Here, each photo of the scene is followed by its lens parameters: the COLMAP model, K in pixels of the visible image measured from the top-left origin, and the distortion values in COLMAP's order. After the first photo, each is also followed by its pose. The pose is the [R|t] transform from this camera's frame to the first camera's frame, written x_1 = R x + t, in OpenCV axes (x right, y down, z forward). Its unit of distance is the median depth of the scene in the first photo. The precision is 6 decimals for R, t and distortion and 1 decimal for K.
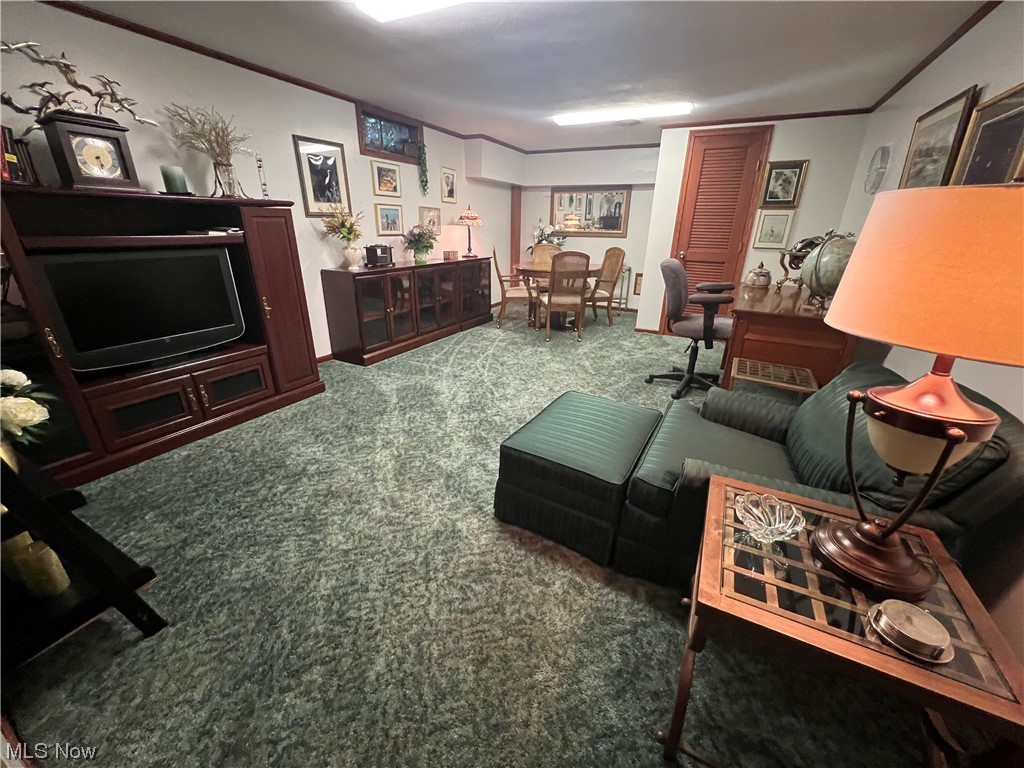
lens RADIAL K [[411.1, 0, 508.5], [0, 411.1, 382.9], [0, 0, 1]] dist [0.002146, -0.000708]
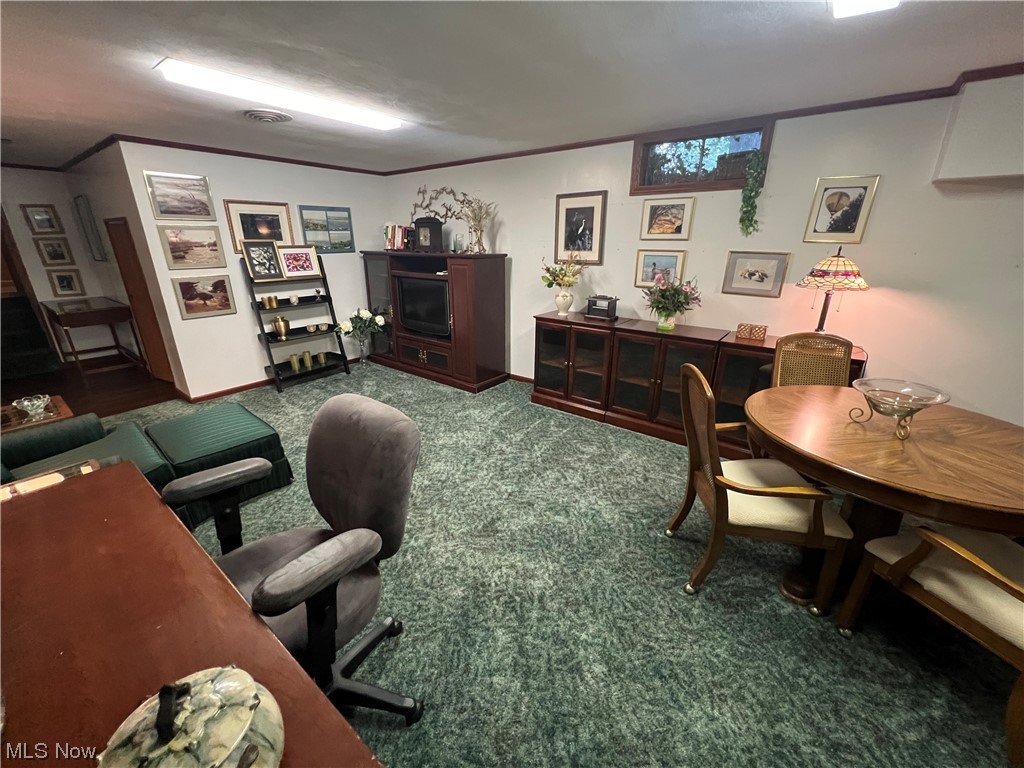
lens RADIAL K [[411.1, 0, 507.3], [0, 411.1, 385.9], [0, 0, 1]] dist [0.002146, -0.000708]
pose [[-0.179578, 0.320870, -0.929943, 0.593475], [-0.356239, 0.859941, 0.365508, -0.410330], [0.916976, 0.396919, -0.040120, 0.902085]]
